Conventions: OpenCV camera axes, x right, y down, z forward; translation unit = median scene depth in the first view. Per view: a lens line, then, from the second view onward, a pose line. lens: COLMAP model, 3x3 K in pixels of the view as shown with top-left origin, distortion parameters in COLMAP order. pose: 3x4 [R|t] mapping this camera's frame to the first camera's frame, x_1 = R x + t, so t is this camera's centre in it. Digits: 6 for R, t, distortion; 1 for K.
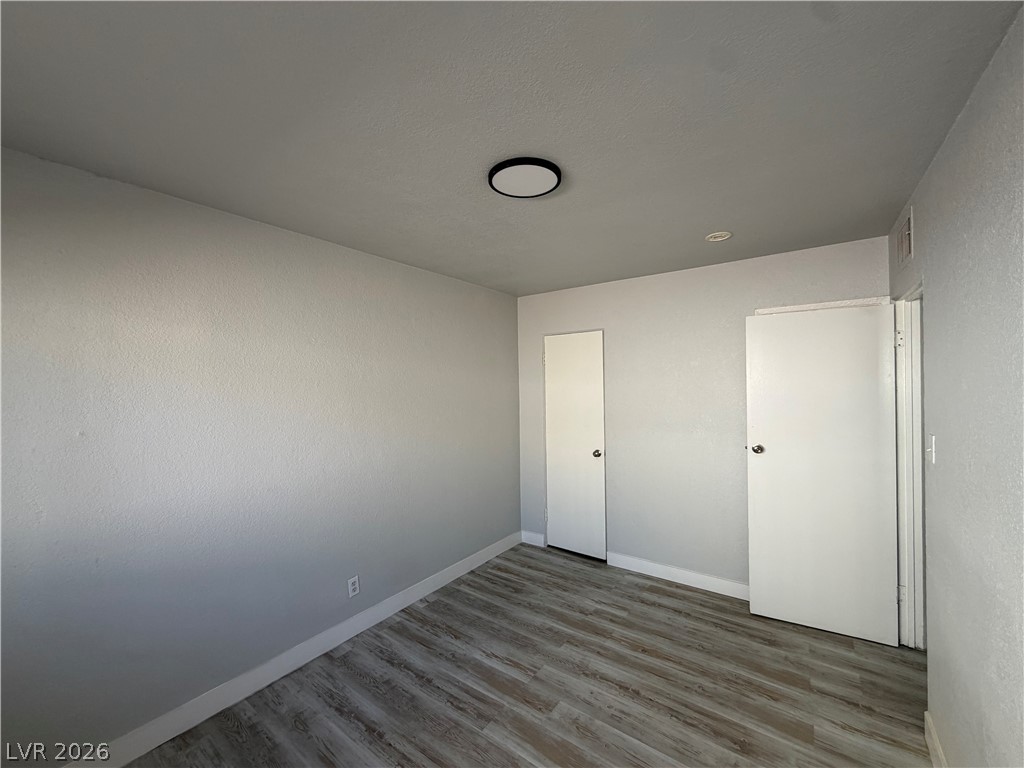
lens RADIAL K [[412.7, 0, 517.0], [0, 412.7, 381.6], [0, 0, 1]] dist [0.004008, 0.000207]
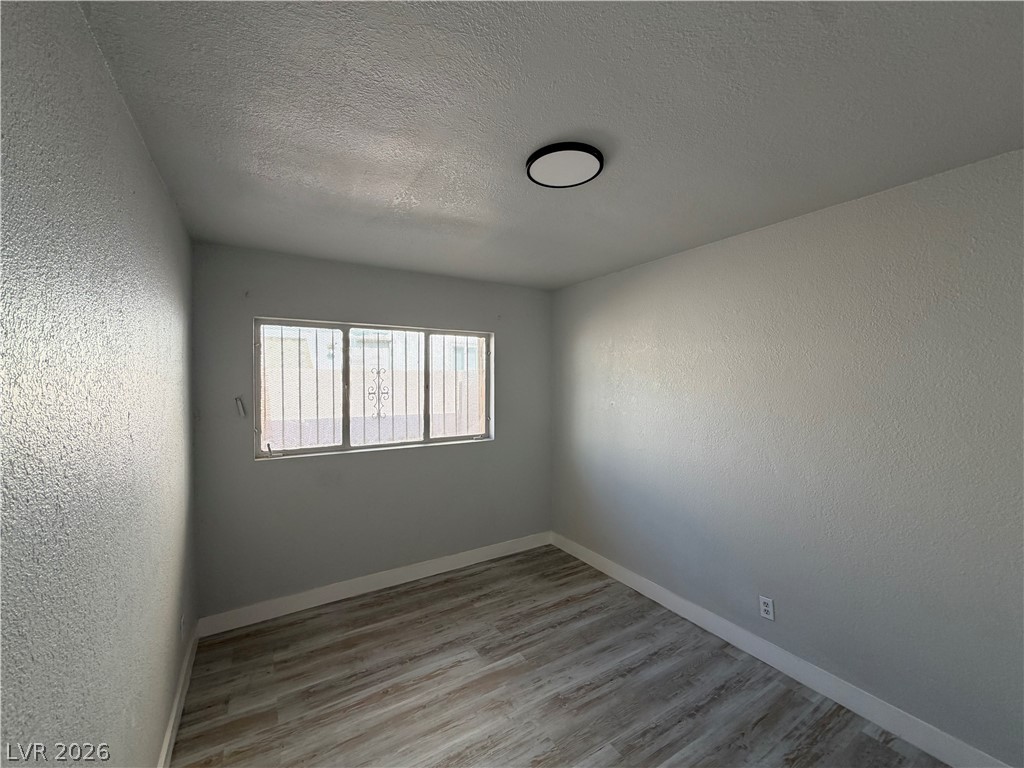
lens RADIAL K [[412.7, 0, 518.6], [0, 412.7, 387.0], [0, 0, 1]] dist [0.004008, 0.000207]
pose [[-0.378247, 0.017958, -0.925530, 0.776567], [0.003648, 0.999833, 0.017909, 0.000313], [0.925697, 0.003398, -0.378250, 1.040319]]
